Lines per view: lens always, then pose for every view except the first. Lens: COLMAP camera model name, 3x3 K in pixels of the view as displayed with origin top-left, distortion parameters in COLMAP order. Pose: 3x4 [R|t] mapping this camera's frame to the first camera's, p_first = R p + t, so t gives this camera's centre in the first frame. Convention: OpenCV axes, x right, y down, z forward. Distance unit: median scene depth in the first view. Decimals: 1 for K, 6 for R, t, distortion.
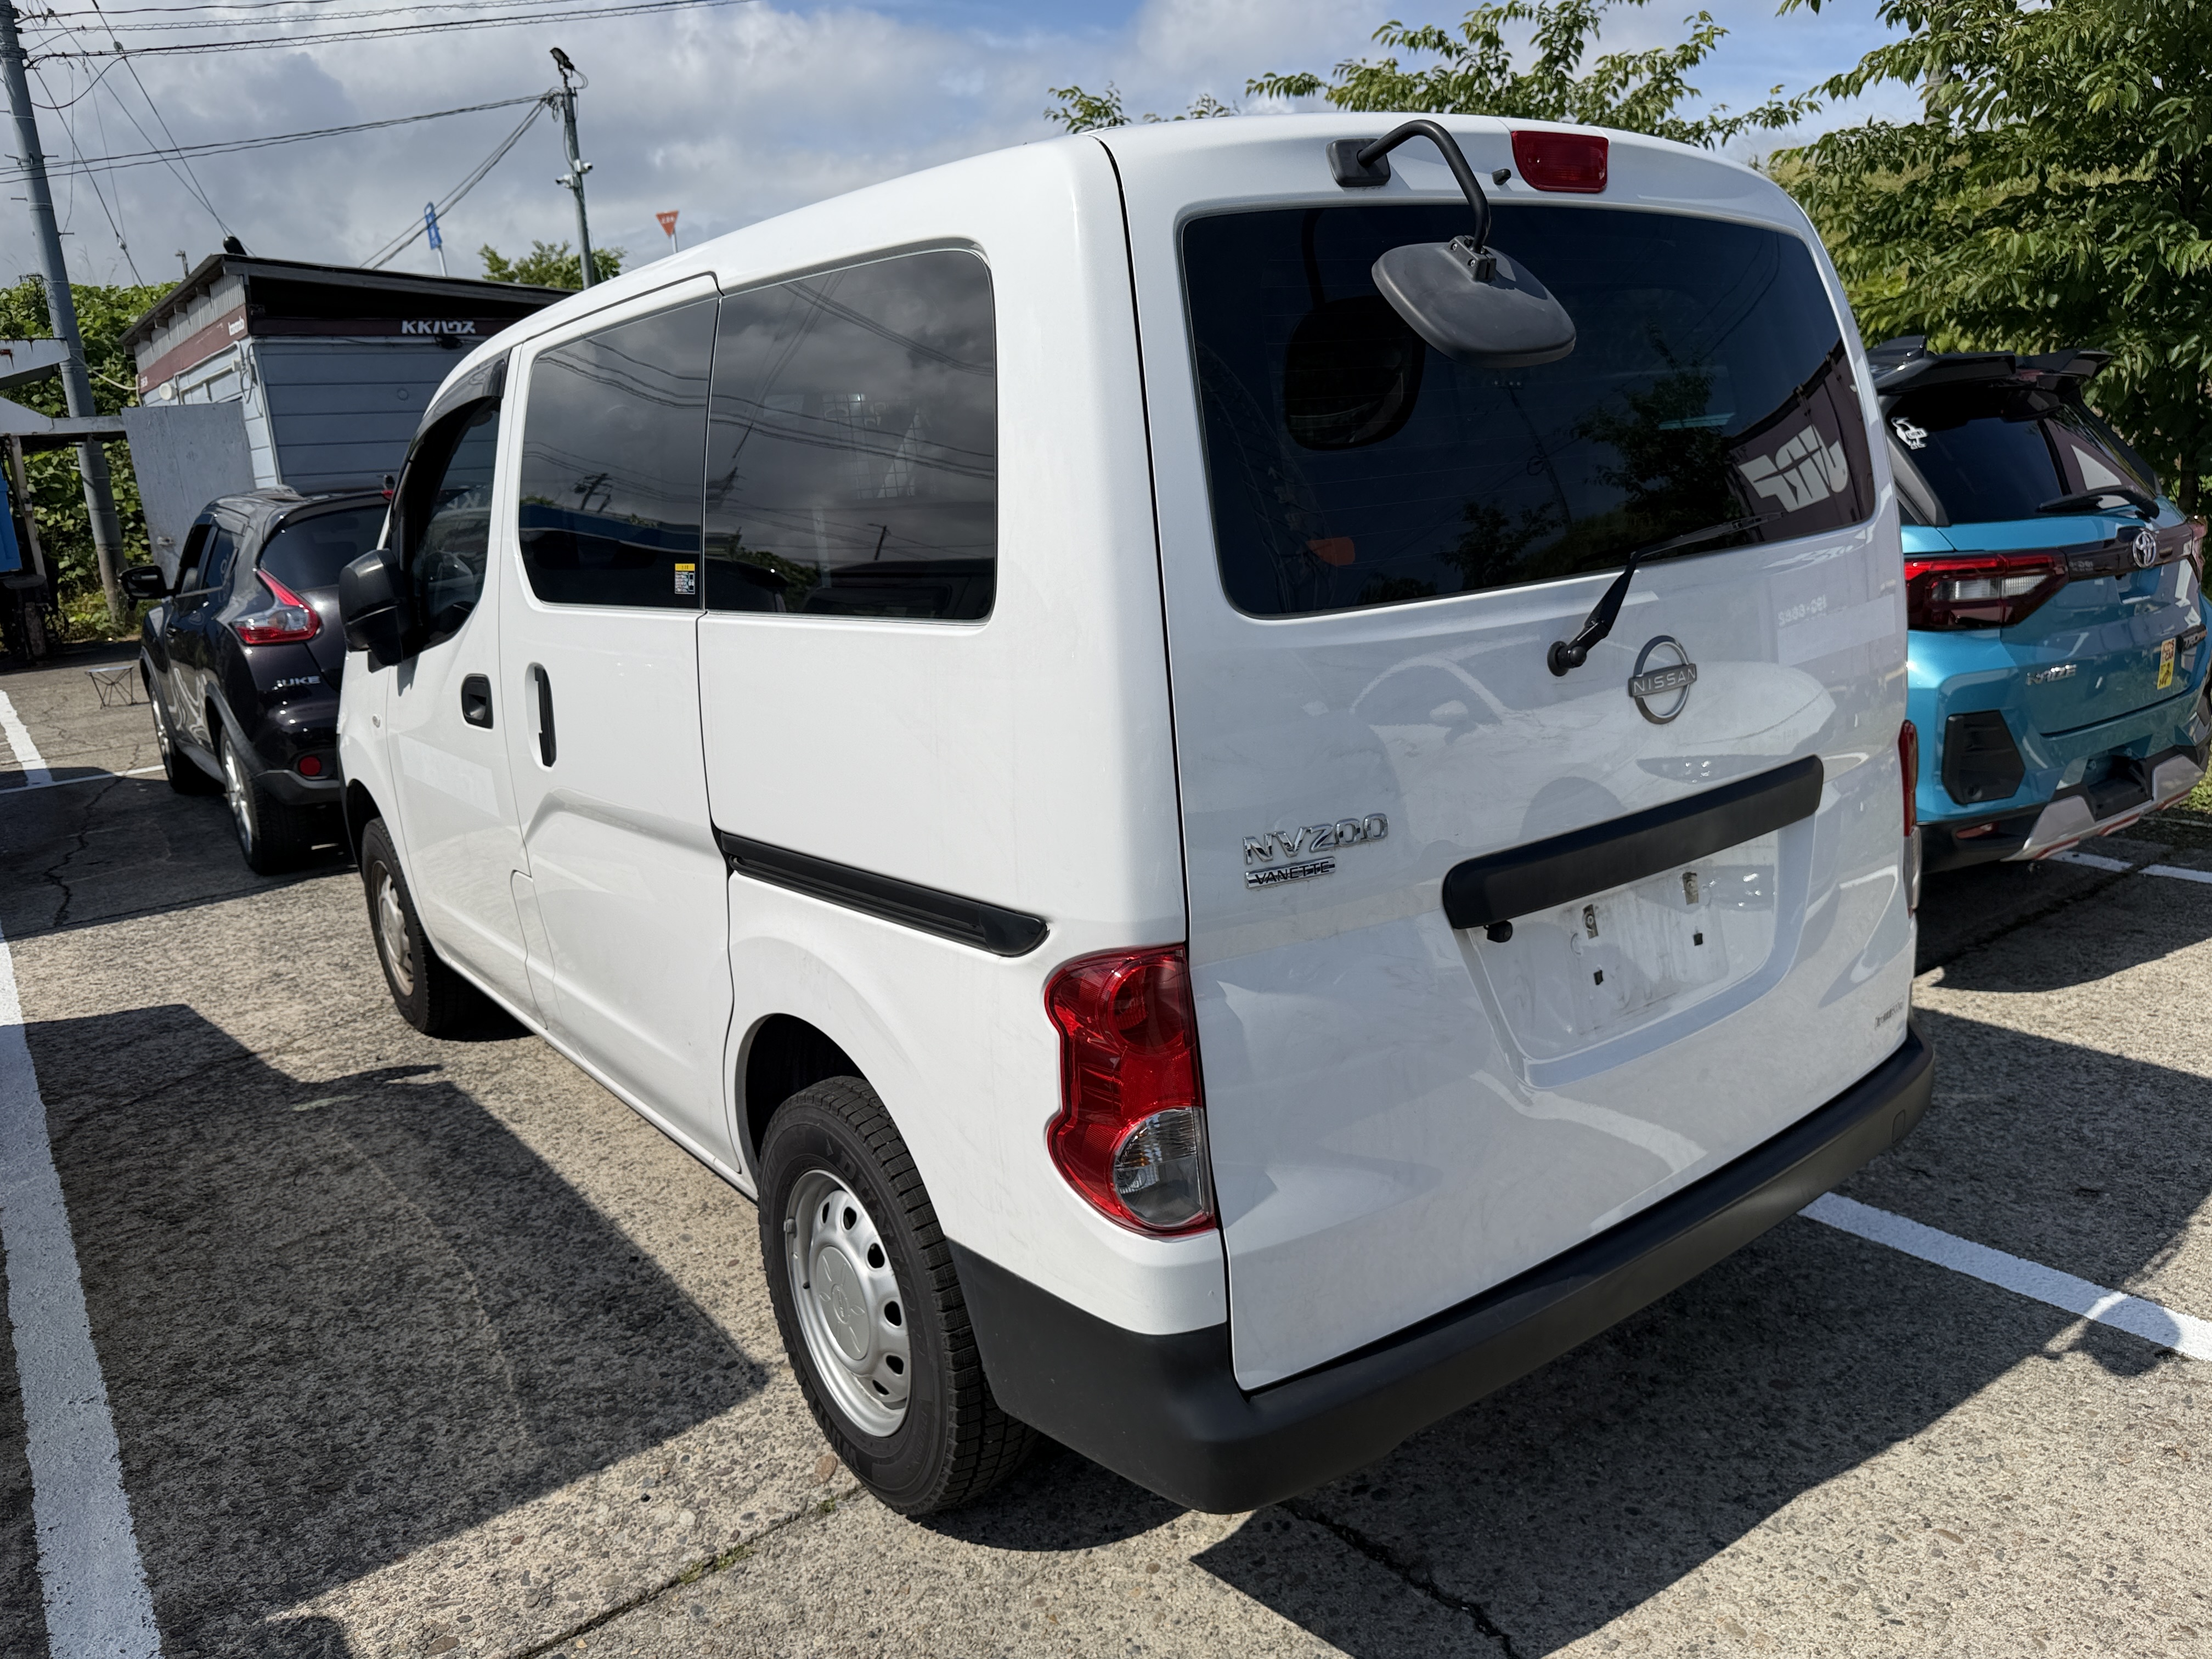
lens RADIAL K [[1635.0, 0, 1091.2], [0, 1635.0, 824.4], [0, 0, 1]] dist [-0.002715, -0.005126]
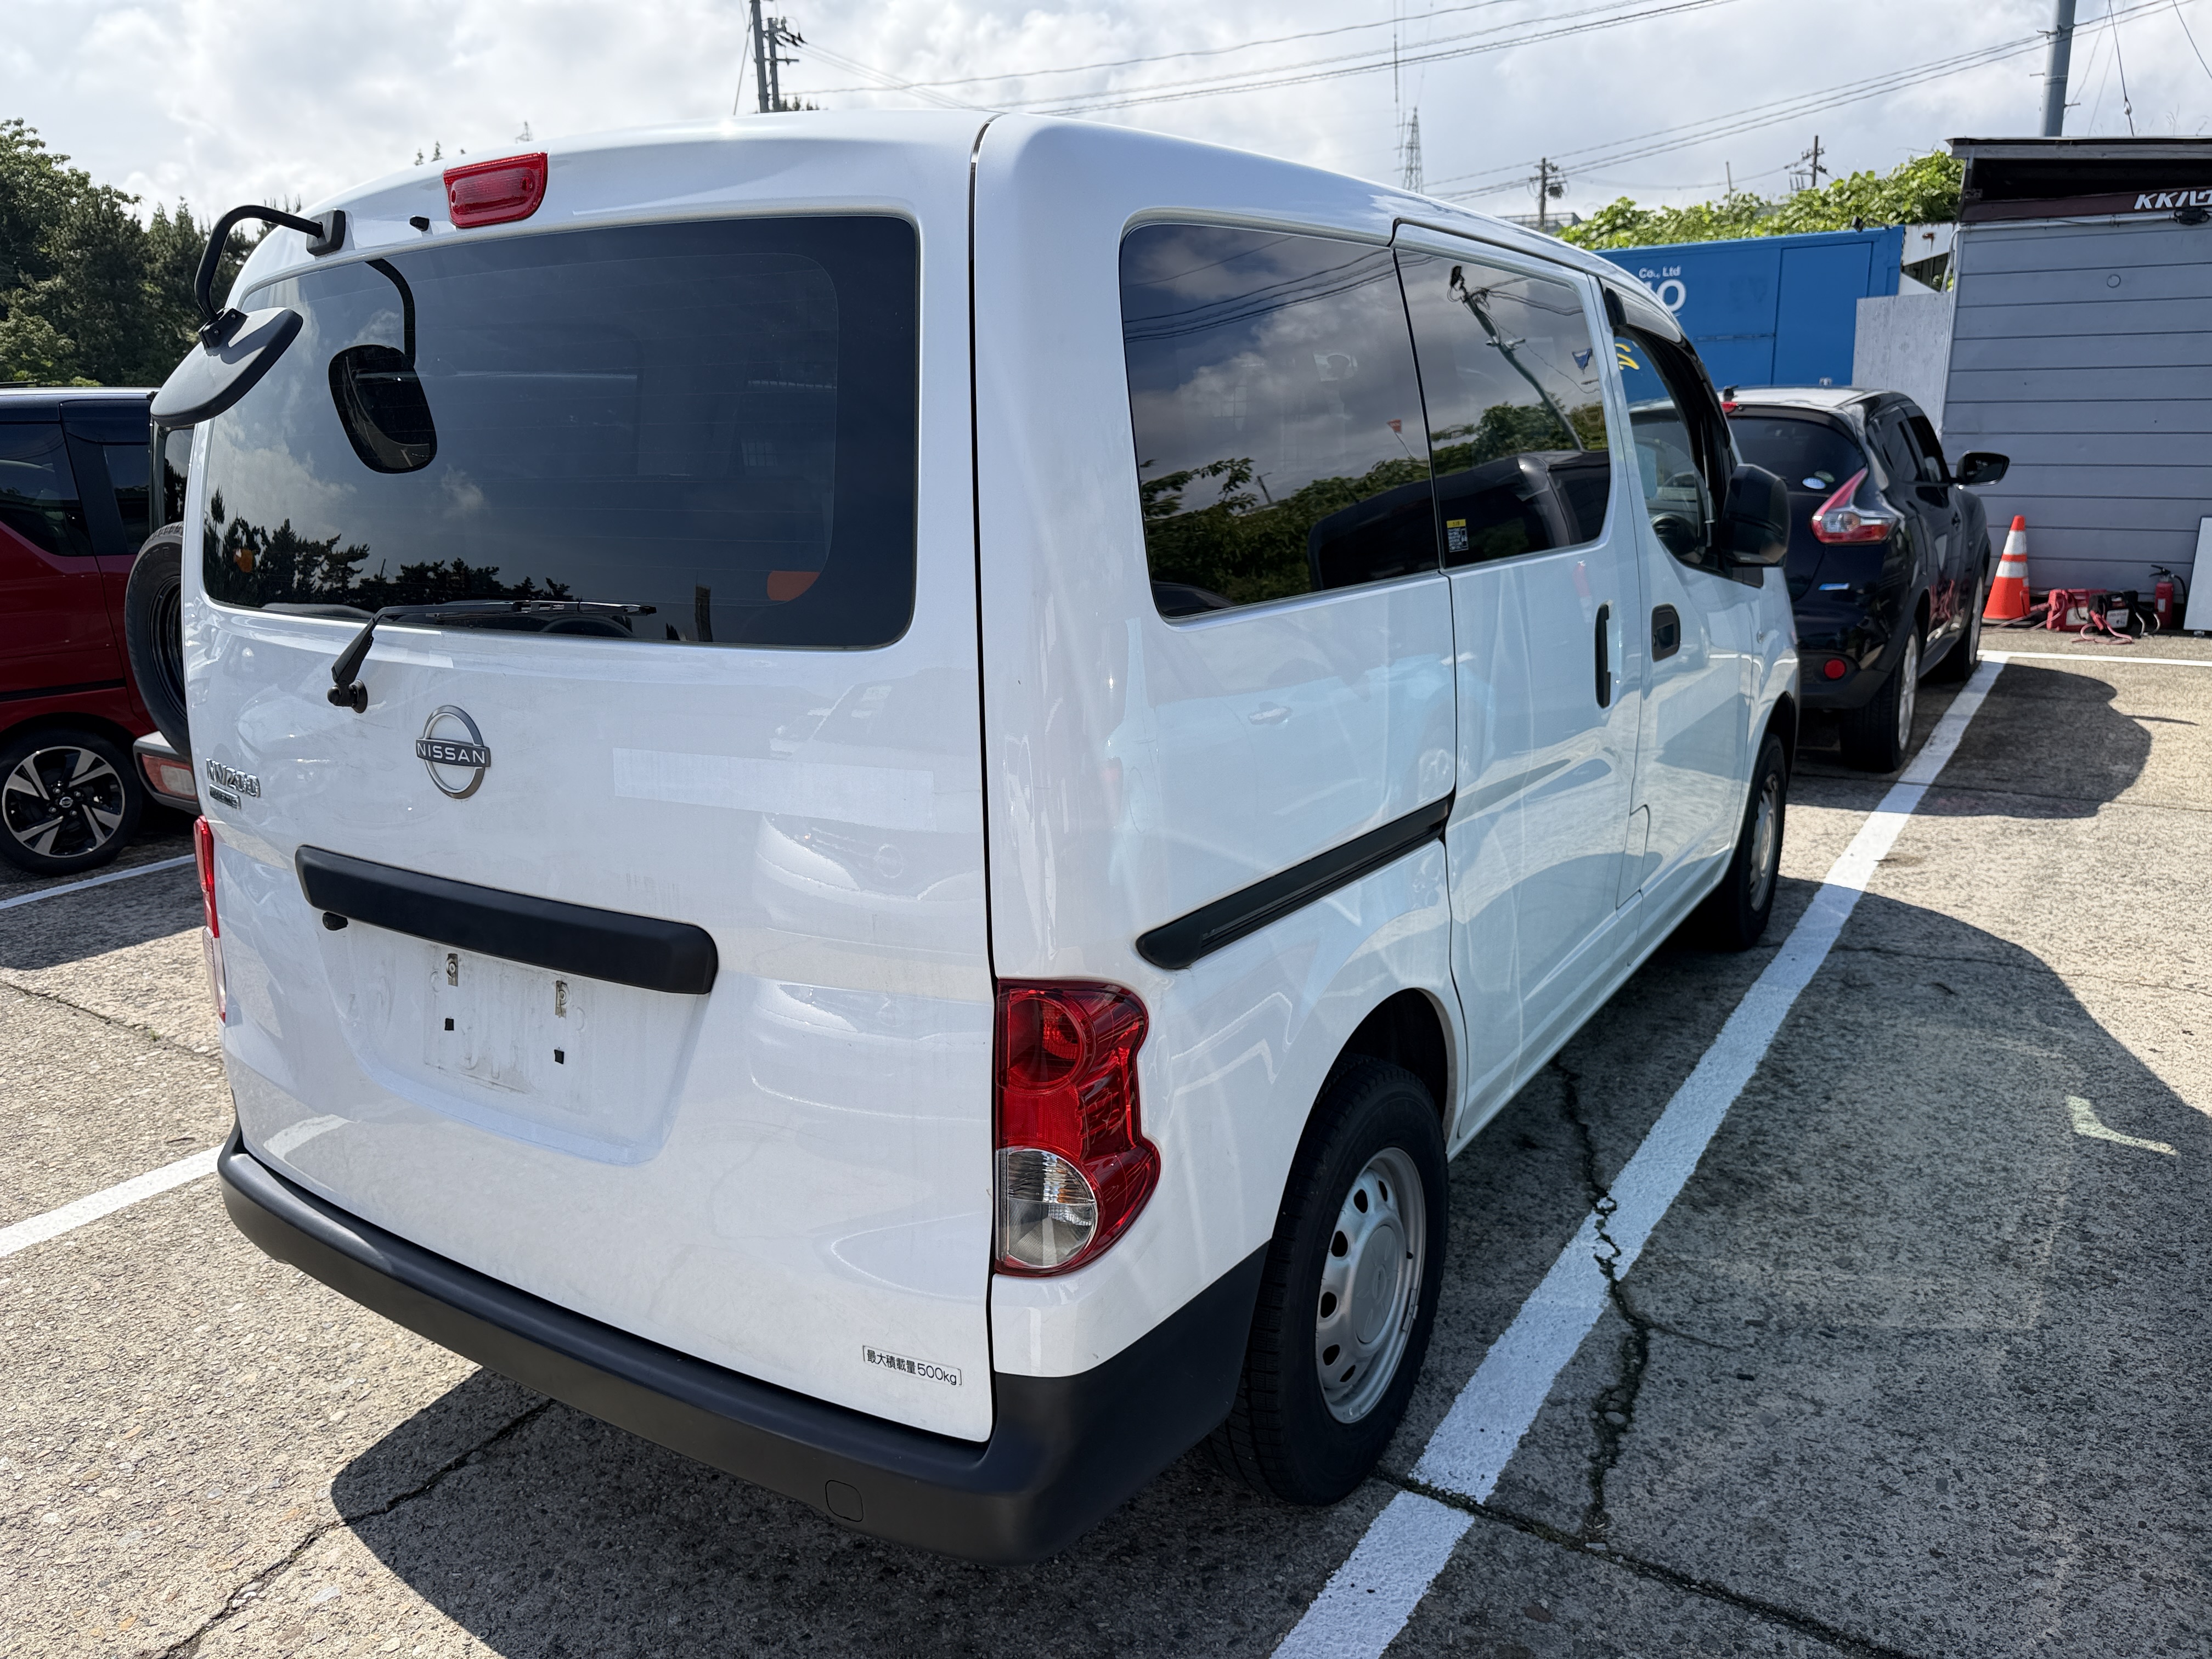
lens RADIAL K [[1635.0, 0, 1091.2], [0, 1635.0, 824.4], [0, 0, 1]] dist [-0.002715, -0.005126]
pose [[0.335182, 0.282715, -0.898735, 0.429584], [-0.206906, 0.952717, 0.222531, -0.107591], [0.919153, 0.111365, 0.377829, 0.318362]]
